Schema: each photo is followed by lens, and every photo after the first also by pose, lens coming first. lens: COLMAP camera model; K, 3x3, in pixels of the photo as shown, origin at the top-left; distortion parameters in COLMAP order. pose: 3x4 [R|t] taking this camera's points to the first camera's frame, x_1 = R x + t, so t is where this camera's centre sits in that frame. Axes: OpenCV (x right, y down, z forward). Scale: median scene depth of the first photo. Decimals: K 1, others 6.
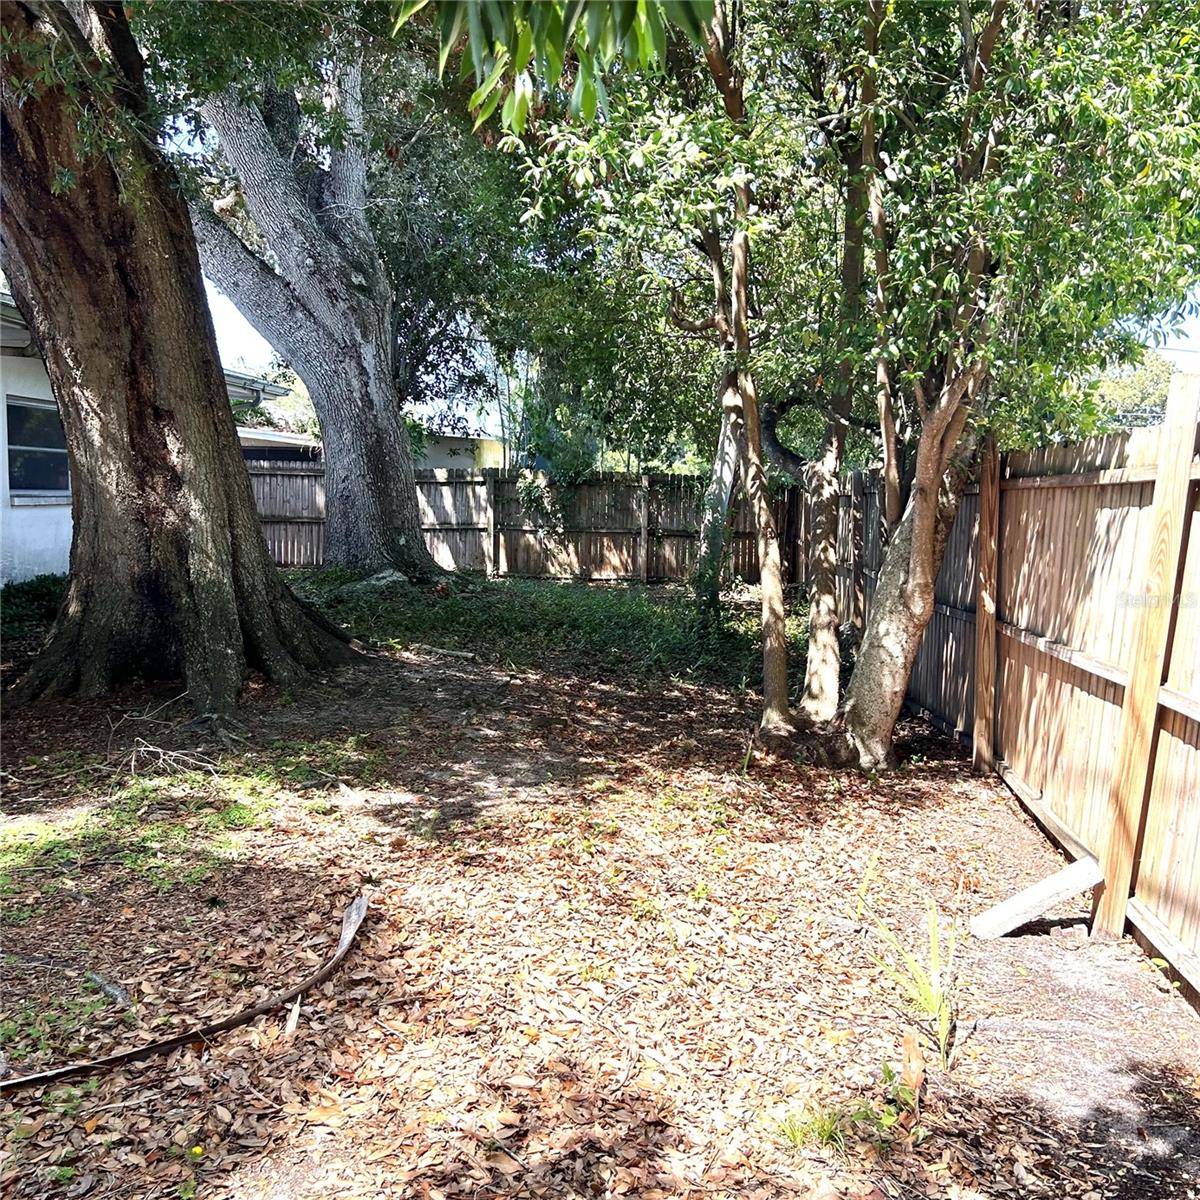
lens RADIAL K [[1219.5, 0, 599.7], [0, 1219.5, 602.1], [0, 0, 1]] dist [0.017469, 0.000000]
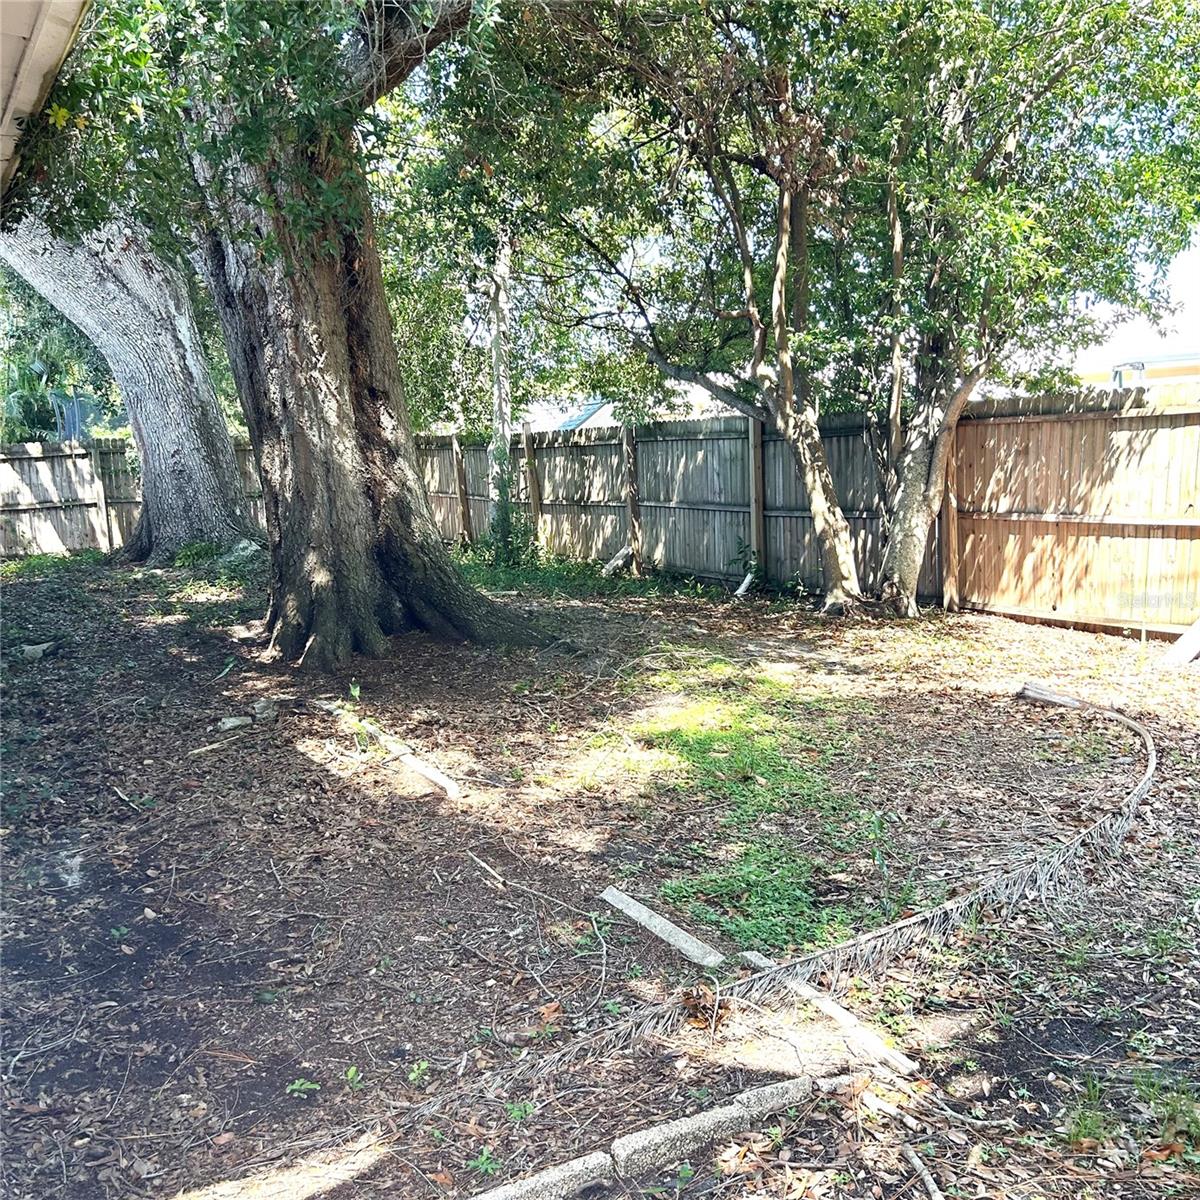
lens RADIAL K [[1219.5, 0, 595.6], [0, 1219.5, 605.3], [0, 0, 1]] dist [0.017469, 0.000000]
pose [[0.819934, -0.127162, 0.558156, -0.831911], [0.105021, 0.991882, 0.071698, -0.023100], [-0.562742, -0.000170, 0.826633, -0.022571]]
